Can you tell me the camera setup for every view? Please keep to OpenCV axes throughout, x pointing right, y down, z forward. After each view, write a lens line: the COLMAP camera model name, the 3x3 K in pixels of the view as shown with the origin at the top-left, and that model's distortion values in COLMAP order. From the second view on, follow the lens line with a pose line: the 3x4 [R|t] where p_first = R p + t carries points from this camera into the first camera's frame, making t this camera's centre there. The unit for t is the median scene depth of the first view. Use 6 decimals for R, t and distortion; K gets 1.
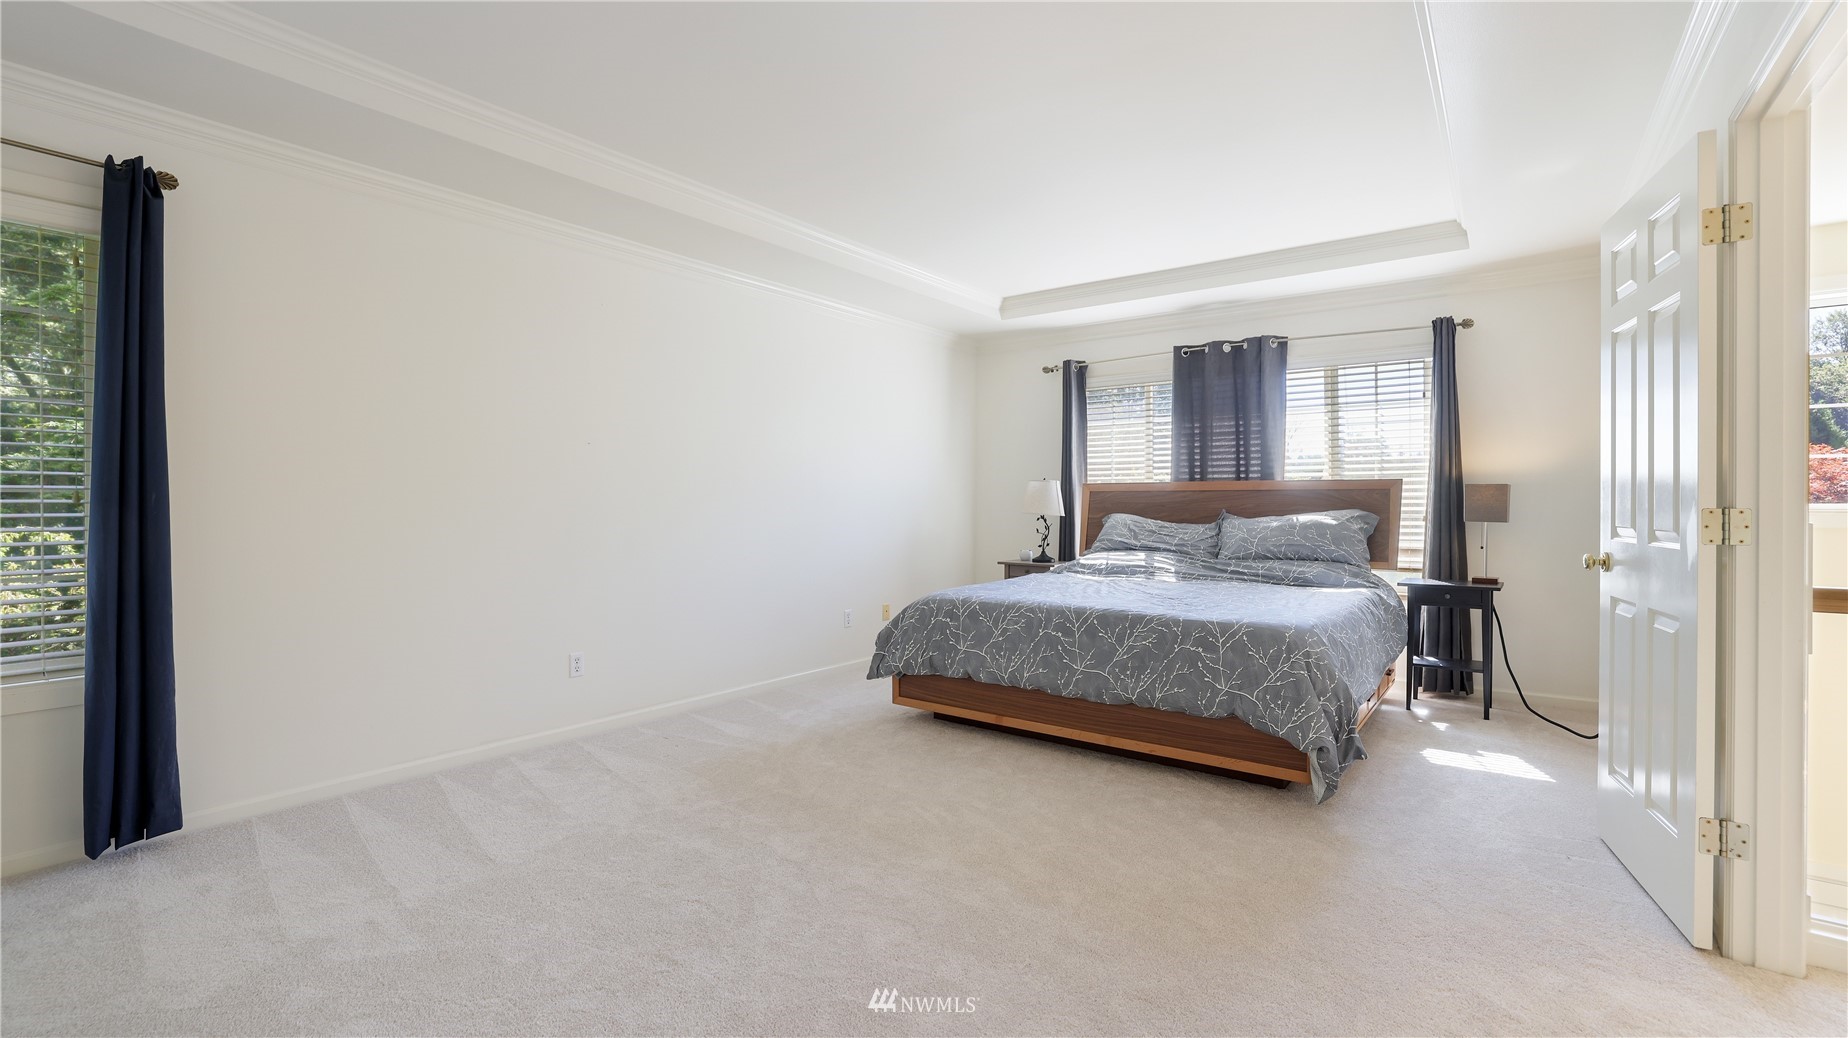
lens RADIAL K [[798.9, 0, 918.4], [0, 798.9, 506.7], [0, 0, 1]] dist [-0.036551, 0.008160]
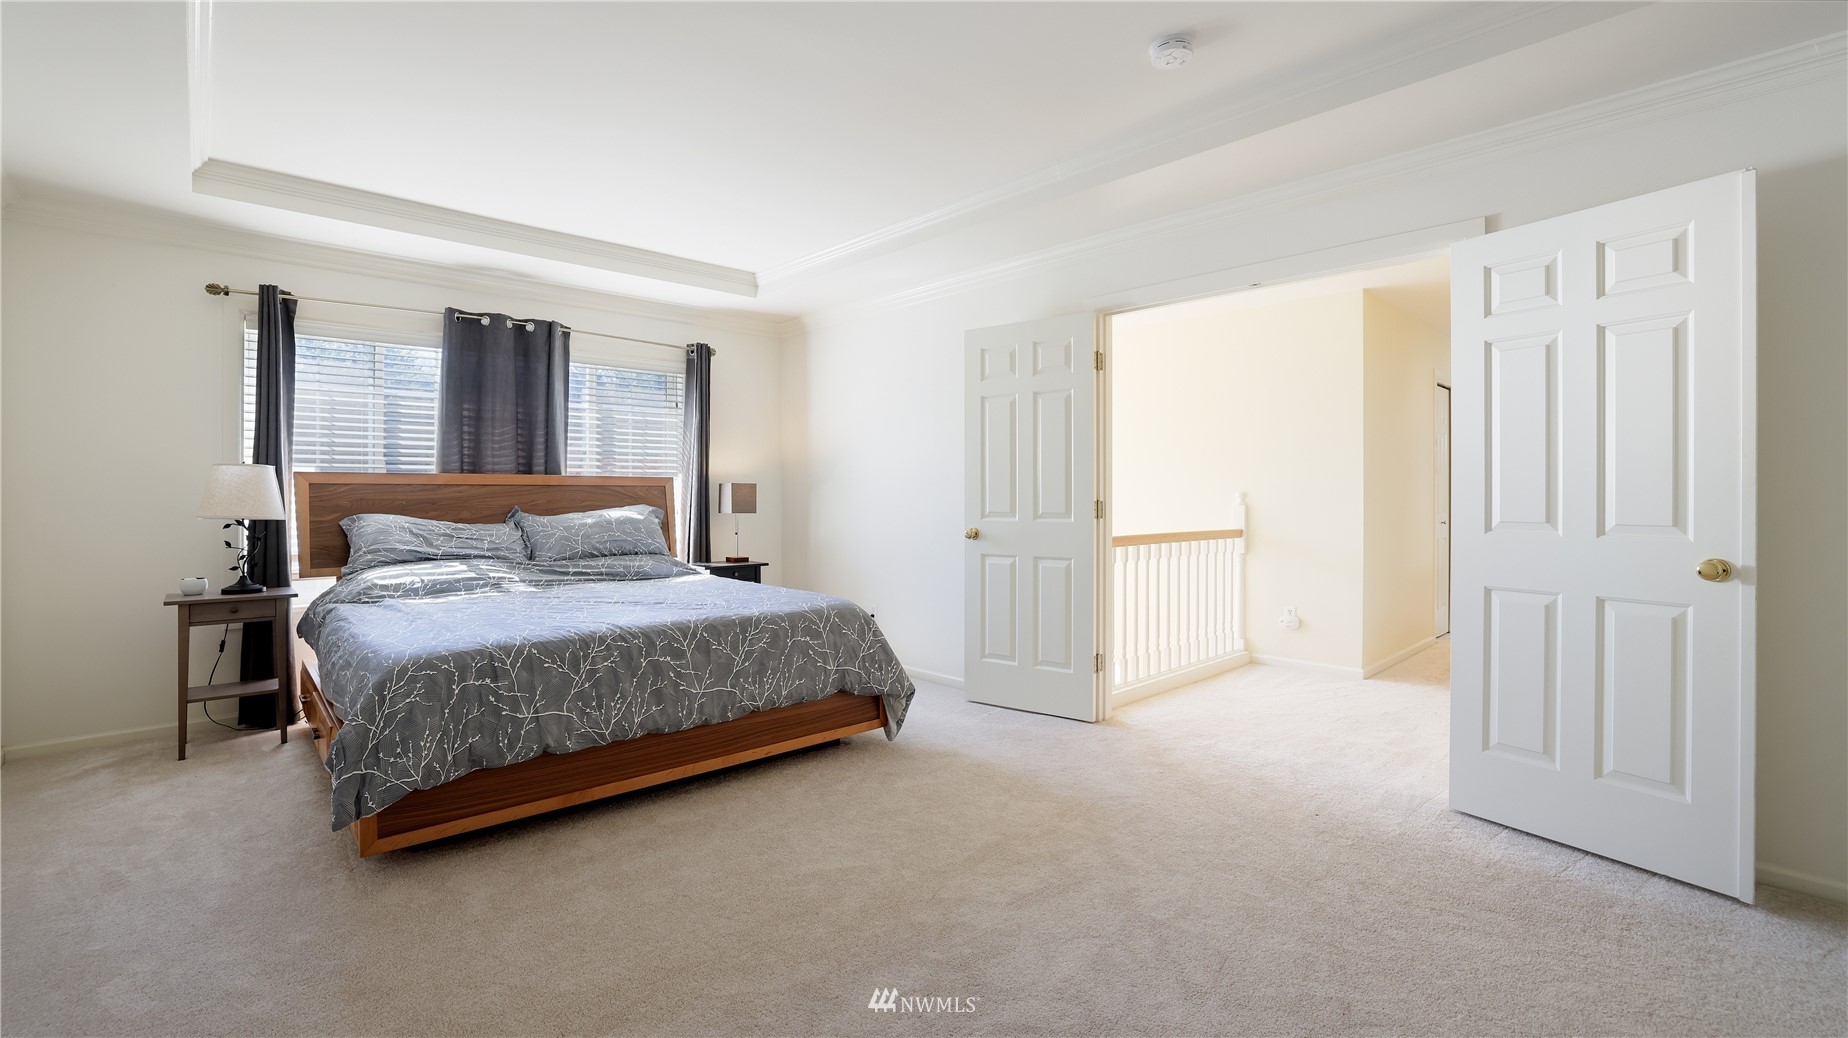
lens RADIAL K [[798.9, 0, 895.6], [0, 798.9, 495.3], [0, 0, 1]] dist [-0.036551, 0.008160]
pose [[0.181624, 0.000380, 0.983368, -0.454117], [0.005875, 0.999982, -0.001472, -0.005604], [-0.983350, 0.006045, 0.181619, 0.470670]]
